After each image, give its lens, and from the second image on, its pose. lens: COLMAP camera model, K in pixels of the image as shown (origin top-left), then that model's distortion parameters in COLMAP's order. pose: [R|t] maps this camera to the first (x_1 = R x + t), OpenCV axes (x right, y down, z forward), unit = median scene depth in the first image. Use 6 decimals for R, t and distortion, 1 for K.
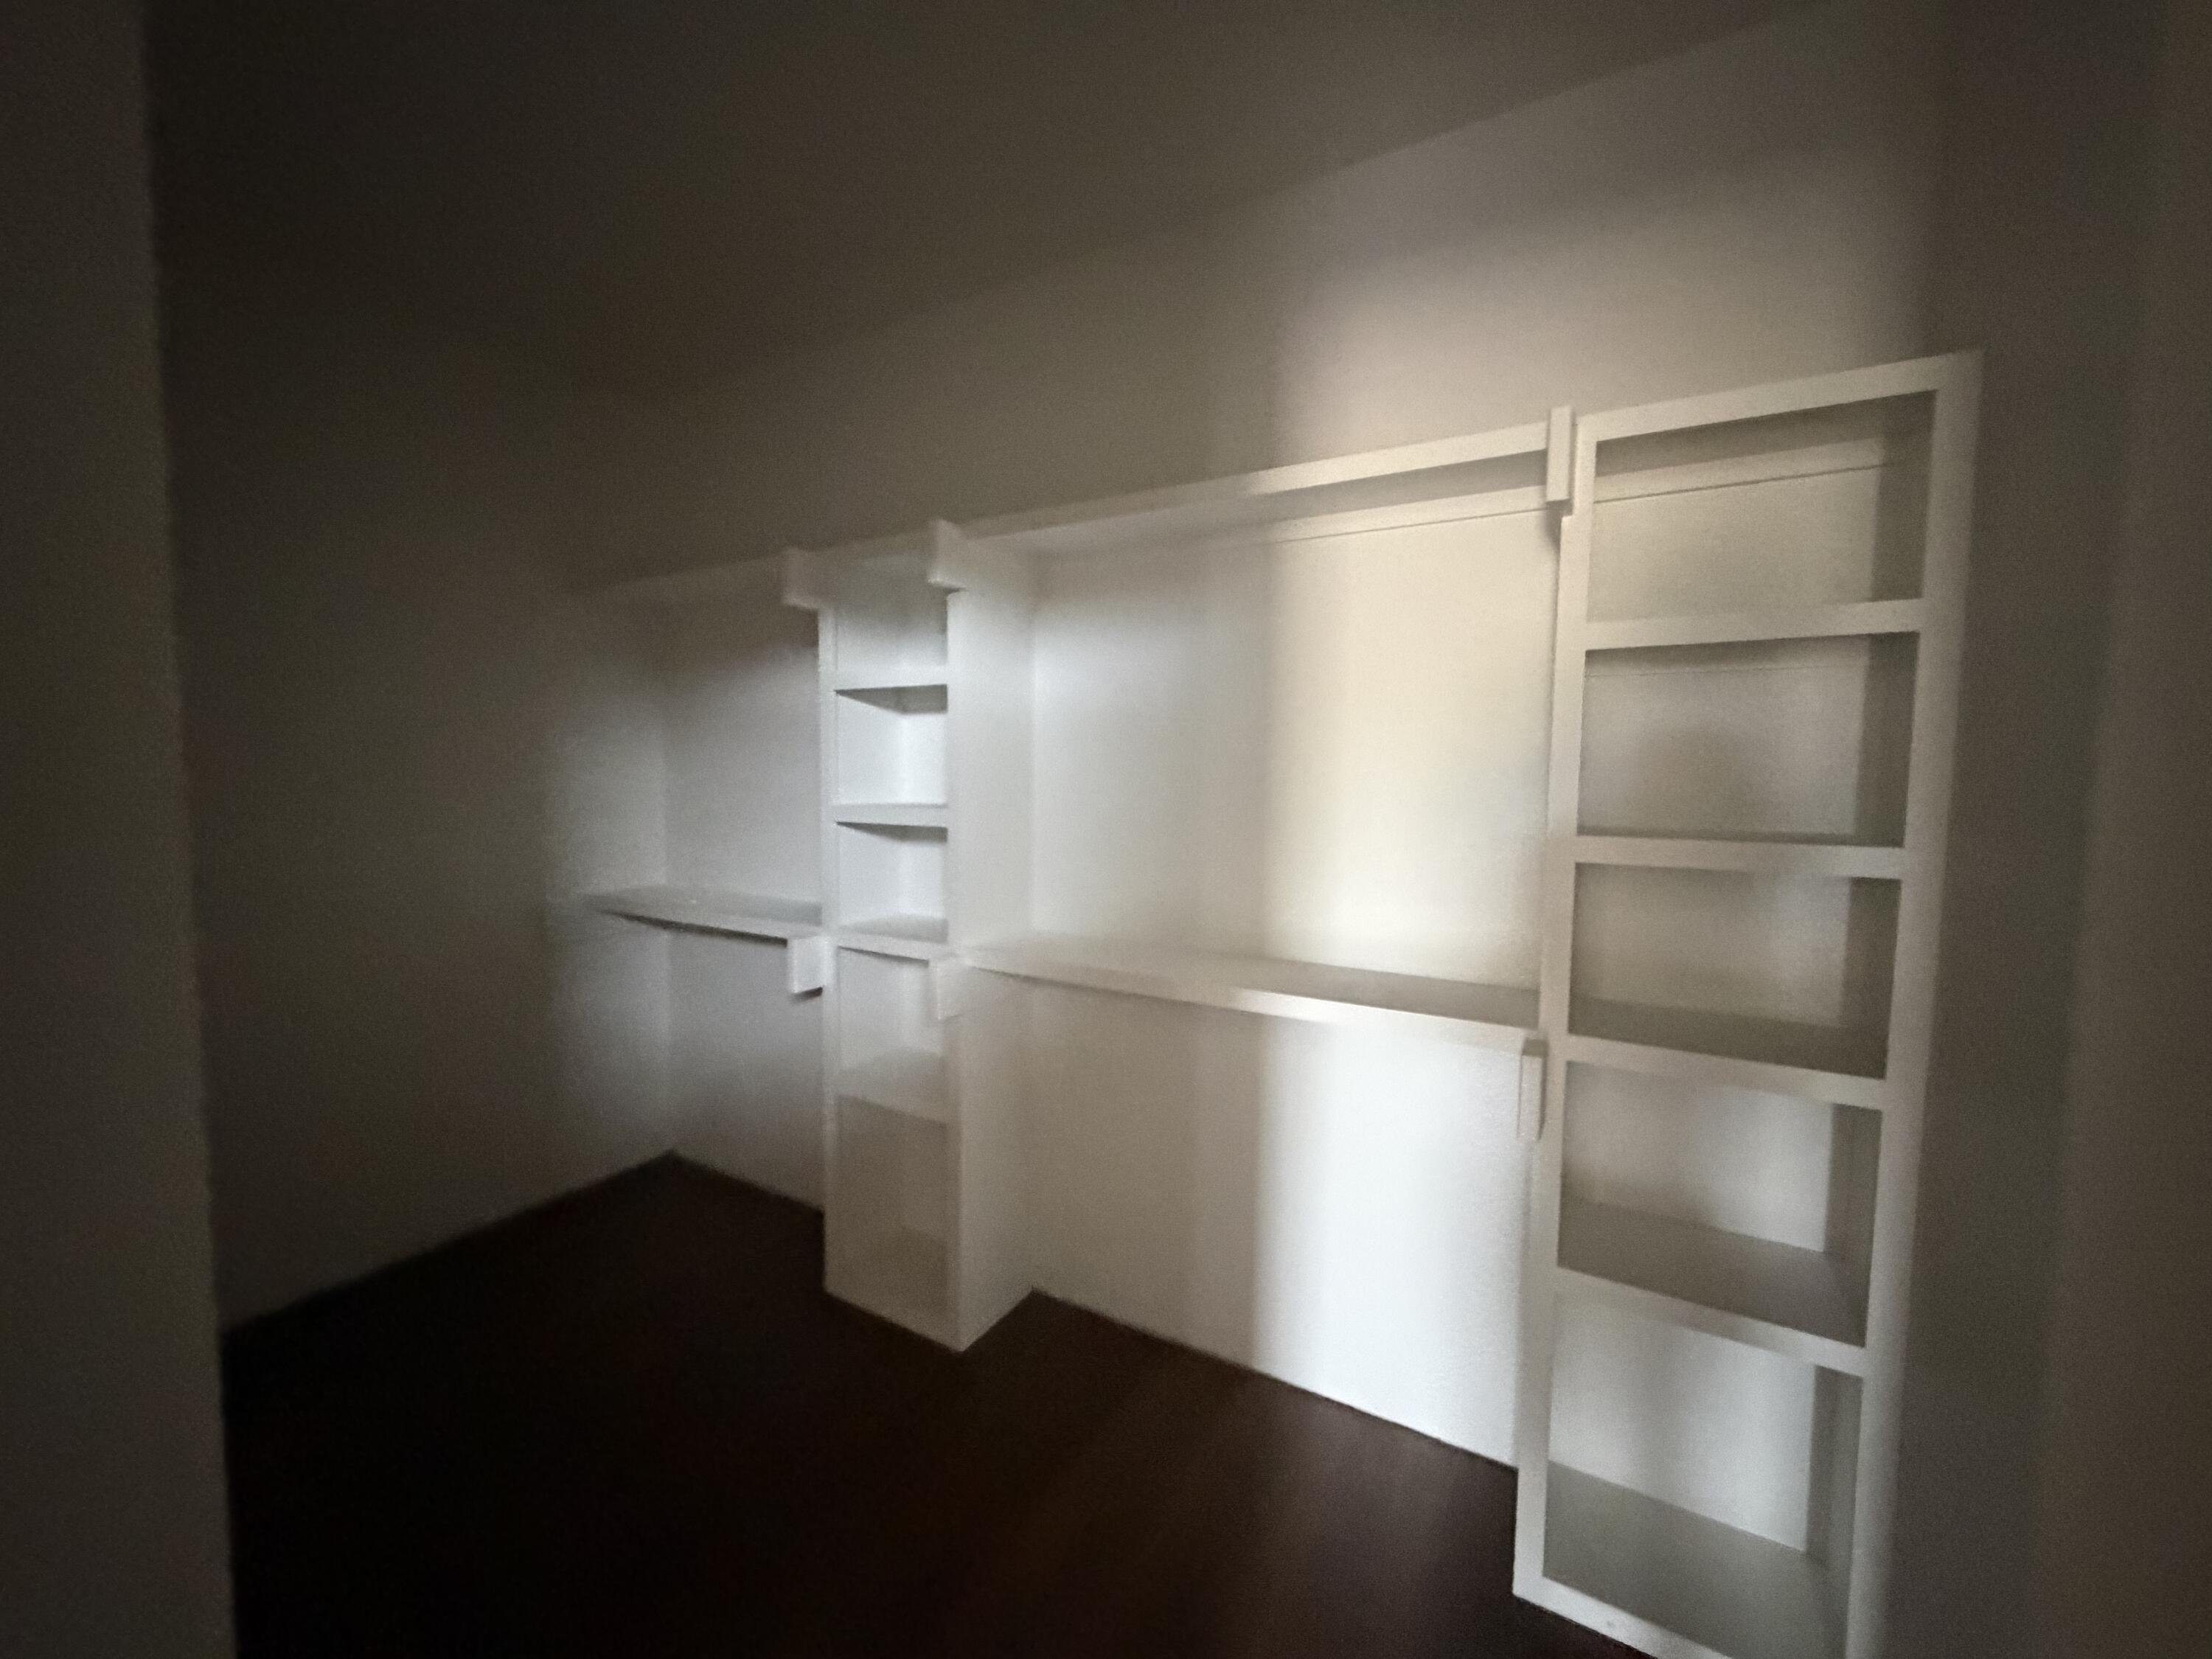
lens RADIAL K [[887.3, 0, 1104.1], [0, 887.3, 826.9], [0, 0, 1]] dist [-0.000303, 0.000019]
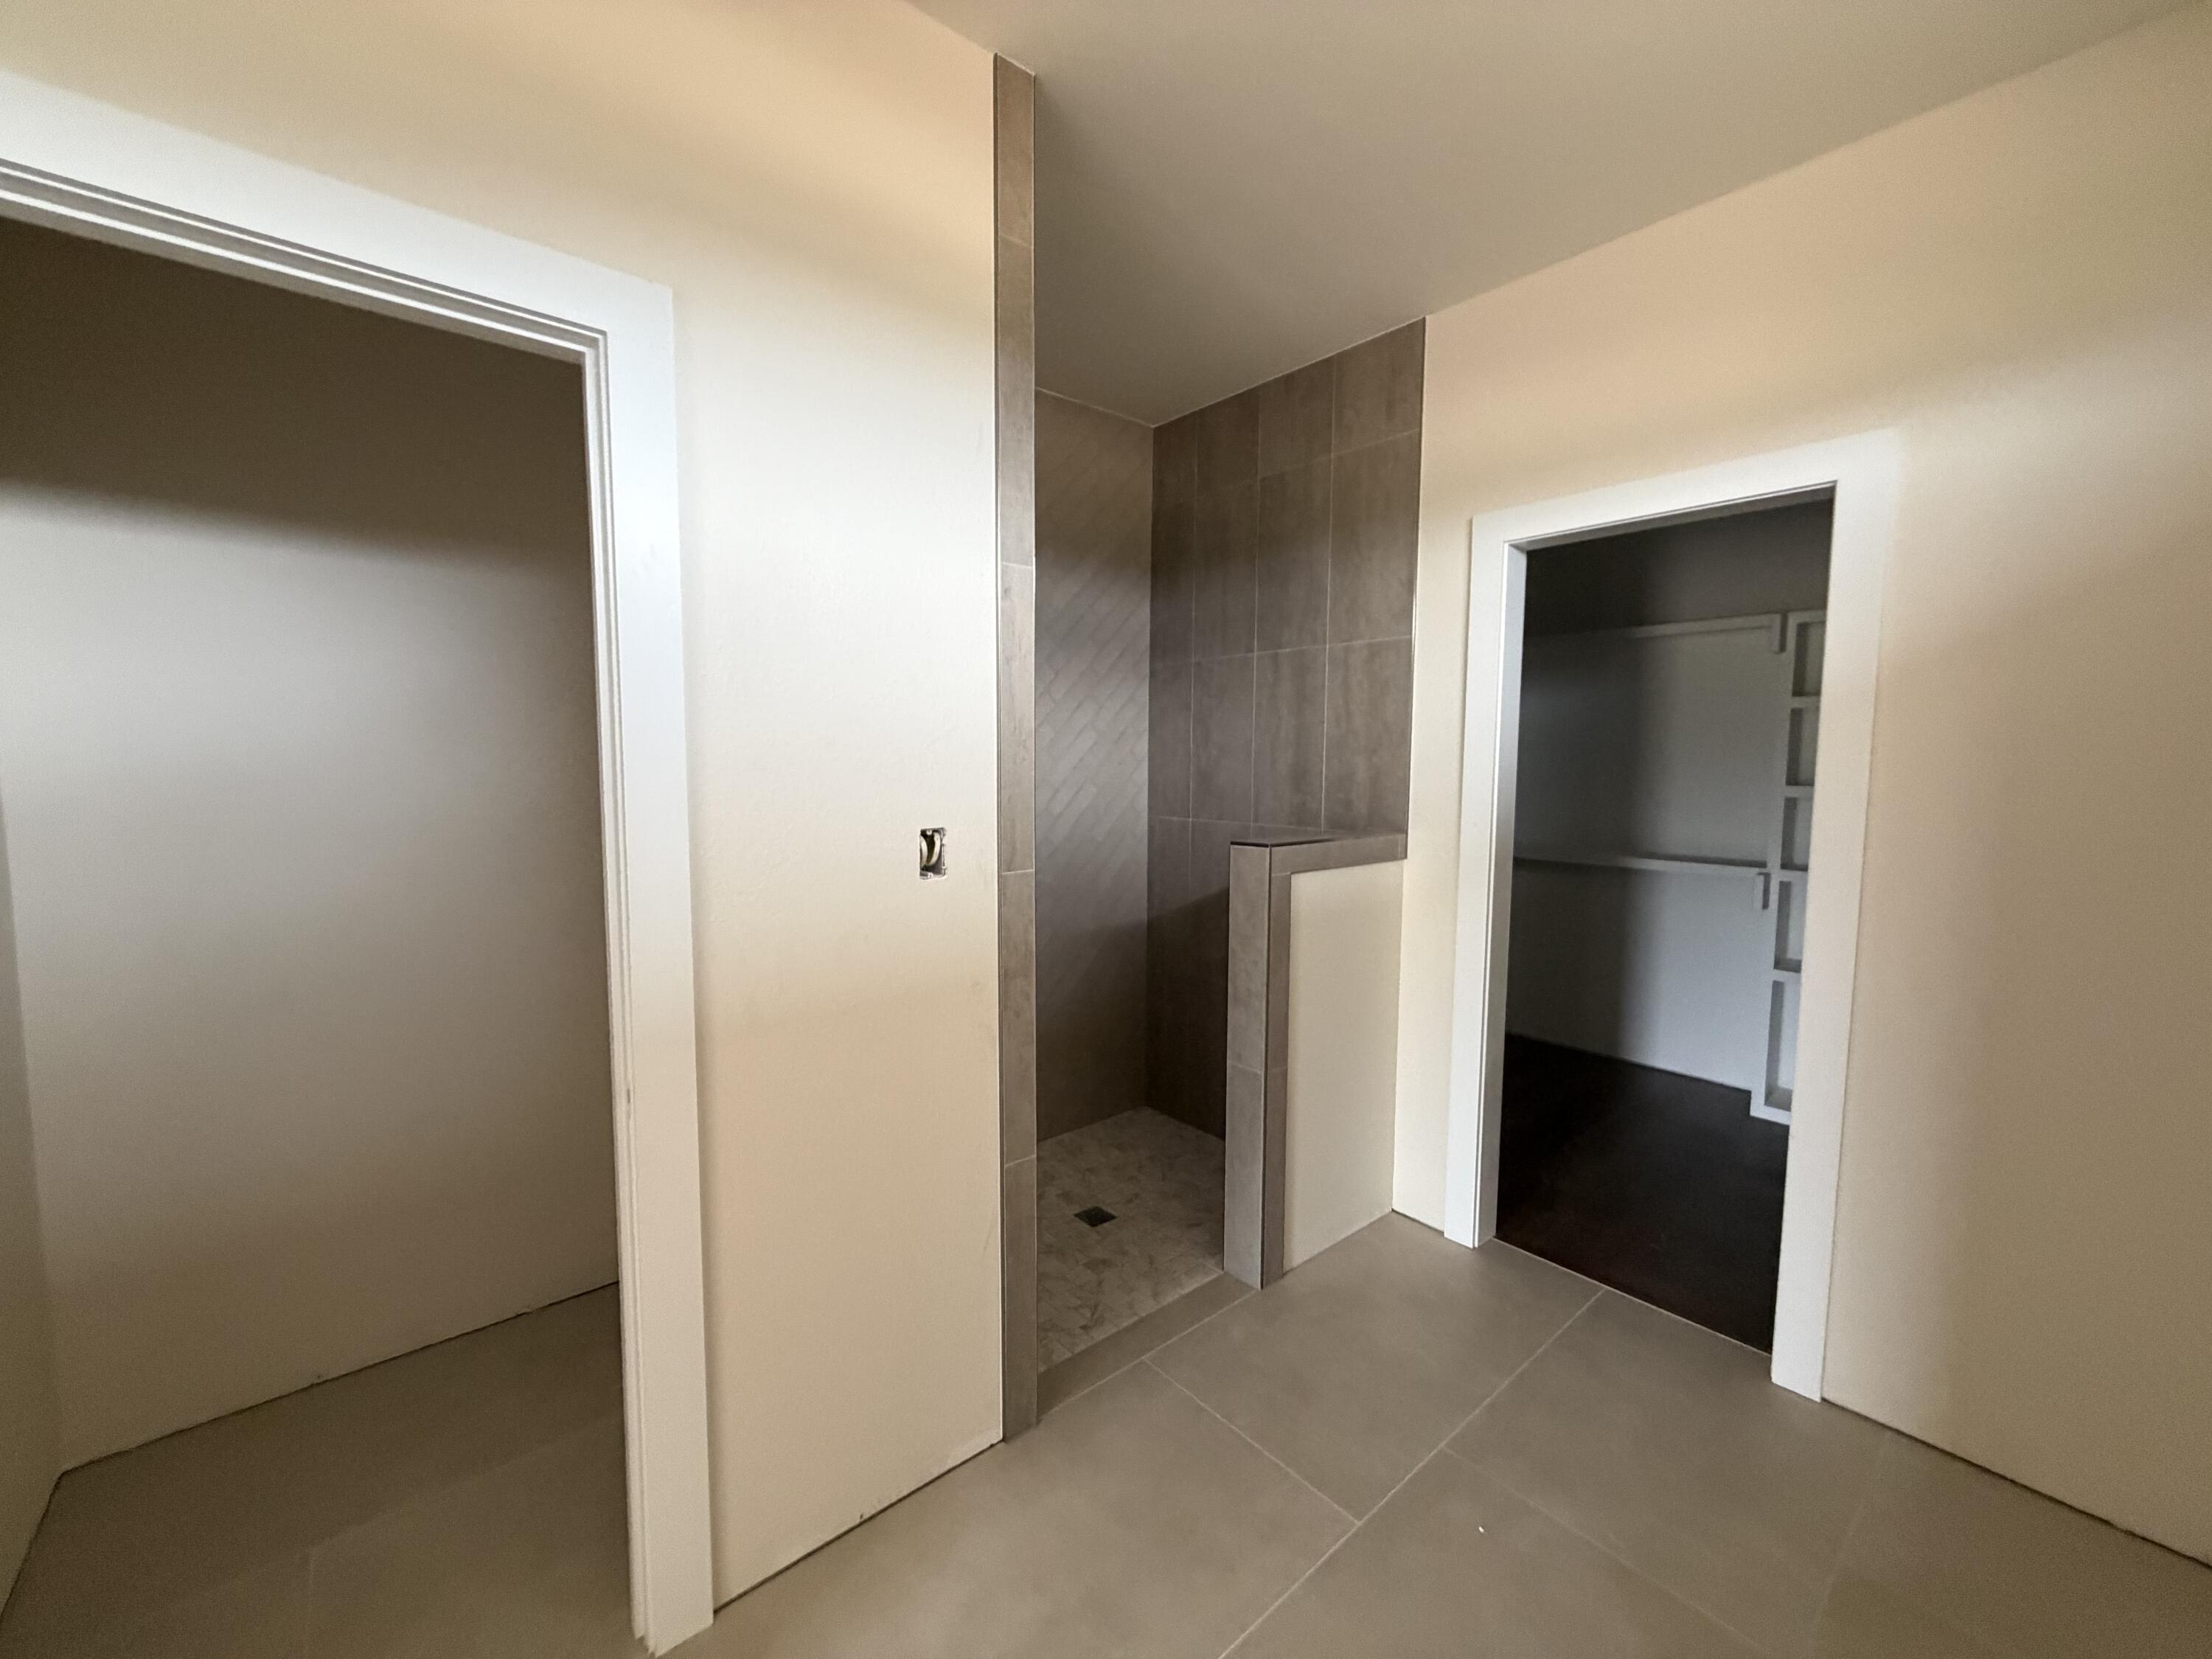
lens RADIAL K [[887.3, 0, 1109.6], [0, 887.3, 829.7], [0, 0, 1]] dist [-0.000303, 0.000019]
pose [[0.948941, 0.020564, -0.314782, -0.381403], [-0.020186, 0.999786, 0.004461, 0.126029], [0.314806, 0.002121, 0.949154, -1.585055]]
